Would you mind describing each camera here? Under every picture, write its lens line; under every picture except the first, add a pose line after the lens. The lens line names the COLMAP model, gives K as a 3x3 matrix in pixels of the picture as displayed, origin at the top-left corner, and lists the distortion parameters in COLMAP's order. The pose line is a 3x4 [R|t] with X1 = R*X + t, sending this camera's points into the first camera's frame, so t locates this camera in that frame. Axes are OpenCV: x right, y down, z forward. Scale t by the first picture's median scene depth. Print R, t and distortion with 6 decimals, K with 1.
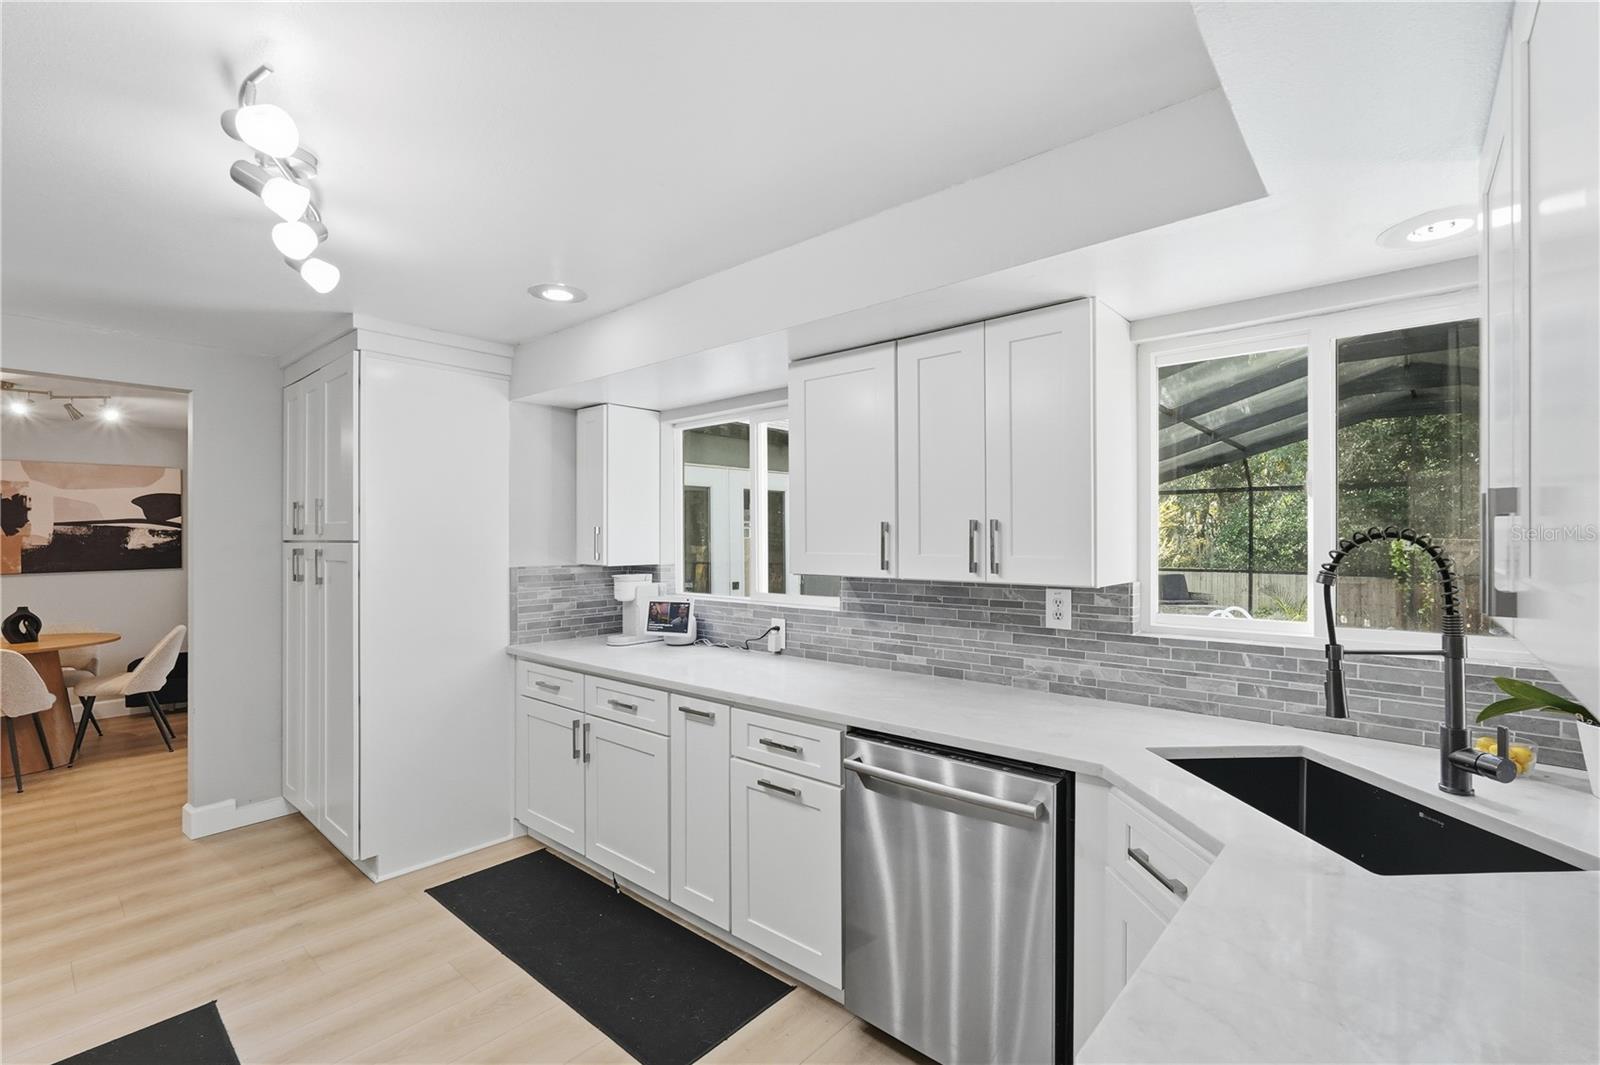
lens RADIAL K [[702.4, 0, 803.8], [0, 702.4, 527.3], [0, 0, 1]] dist [-0.022104, 0.010830]
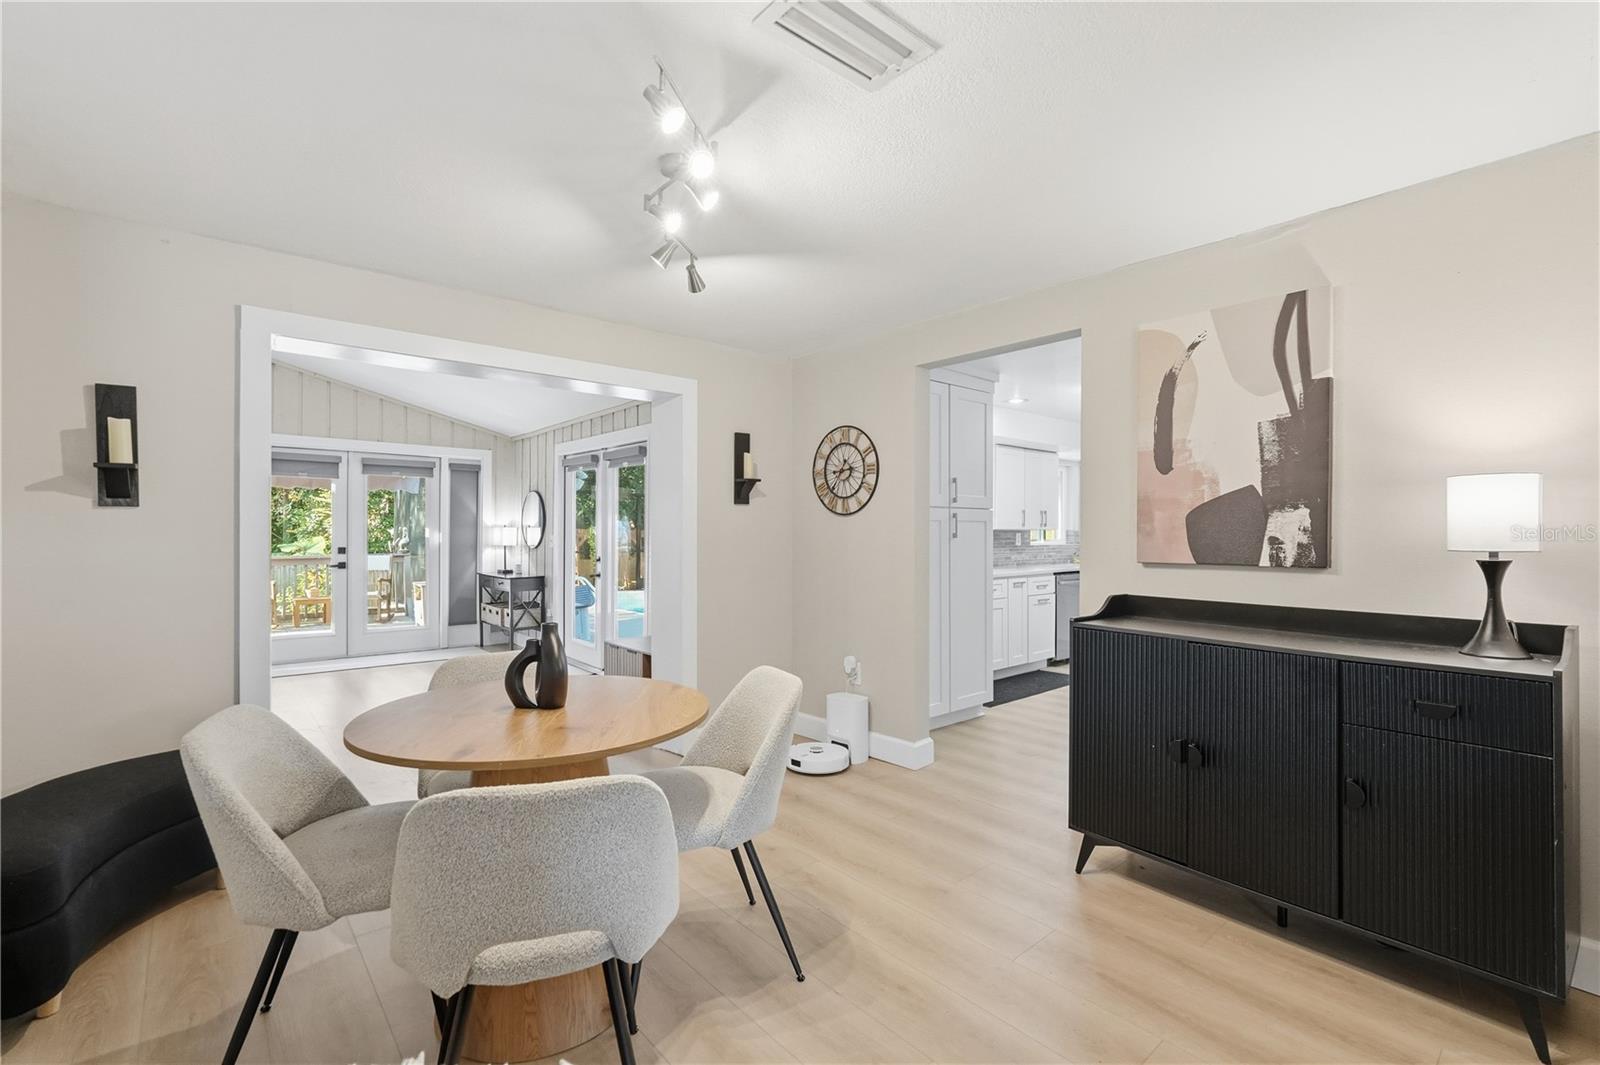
lens RADIAL K [[702.4, 0, 803.8], [0, 702.4, 527.3], [0, 0, 1]] dist [-0.022104, 0.010830]
pose [[0.152130, 0.009418, 0.988316, -2.804098], [-0.007566, 0.999936, -0.008364, 0.091024], [-0.988332, -0.006206, 0.152191, 1.404289]]
